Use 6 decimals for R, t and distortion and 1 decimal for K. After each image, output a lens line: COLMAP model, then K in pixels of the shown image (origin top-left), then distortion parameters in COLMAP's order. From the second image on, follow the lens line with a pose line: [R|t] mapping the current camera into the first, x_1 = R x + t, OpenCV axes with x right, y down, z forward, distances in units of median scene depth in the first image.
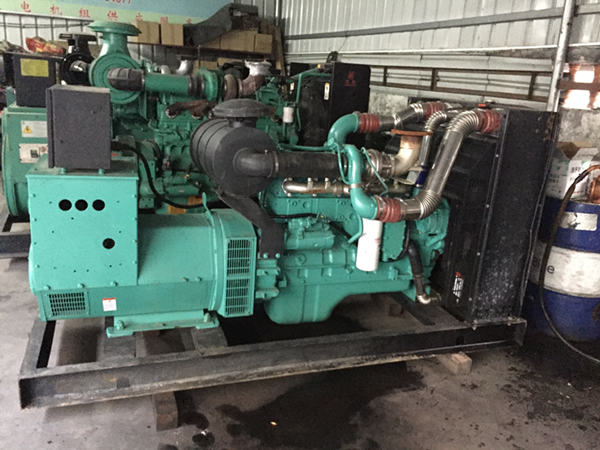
lens RADIAL K [[512.5, 0, 300.0], [0, 512.5, 225.0], [0, 0, 1]] dist [0.073610, -0.105420]
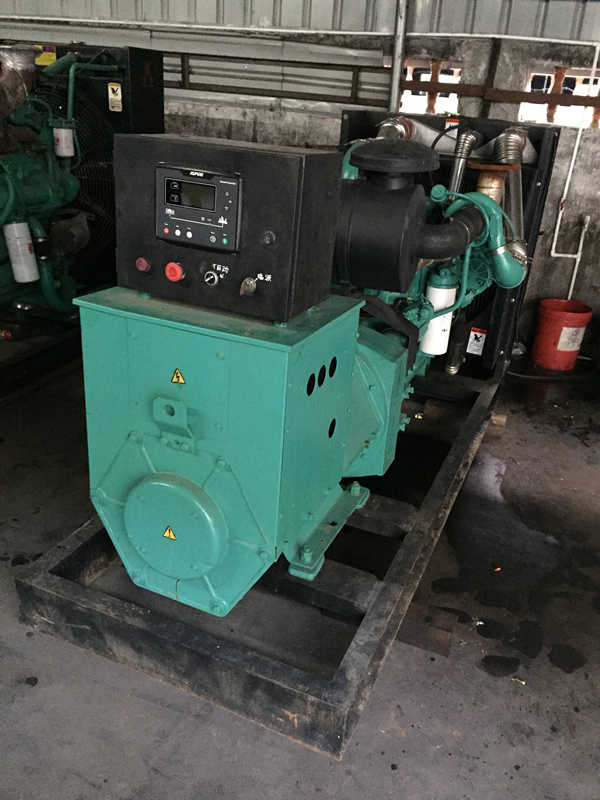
lens RADIAL K [[683.3, 0, 300.0], [0, 683.3, 400.0], [0, 0, 1]] dist [0.073610, -0.105420]
pose [[0.676936, -0.322192, 0.661777, -0.726318], [0.184899, 0.944710, 0.270806, -0.167426], [-0.712439, -0.060957, 0.699081, 0.416199]]
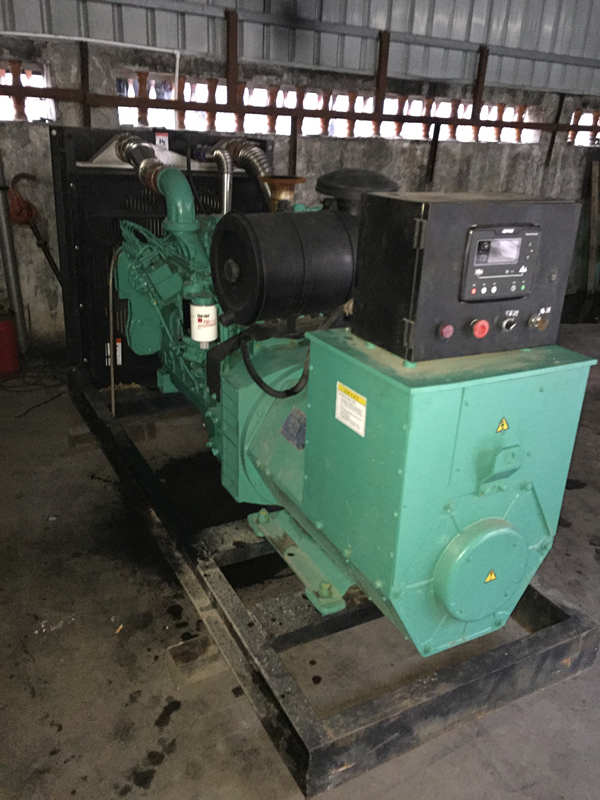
lens RADIAL K [[683.3, 0, 300.0], [0, 683.3, 400.0], [0, 0, 1]] dist [0.073610, -0.105420]
pose [[-0.168240, -0.446535, 0.878807, -0.880150], [0.212254, 0.854192, 0.474662, -0.370653], [-0.962623, 0.266387, -0.048931, 1.034358]]
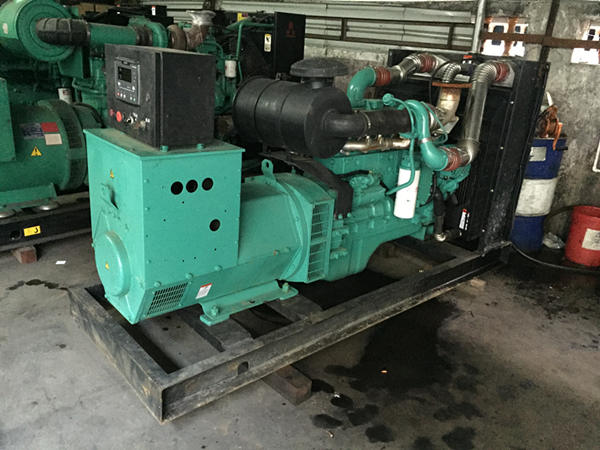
lens RADIAL K [[512.5, 0, 300.0], [0, 512.5, 225.0], [0, 0, 1]] dist [0.073610, -0.105420]
pose [[0.924444, -0.137752, 0.355566, -0.456433], [0.102904, 0.987995, 0.115221, -0.043695], [-0.367169, -0.069926, 0.927522, 0.087614]]
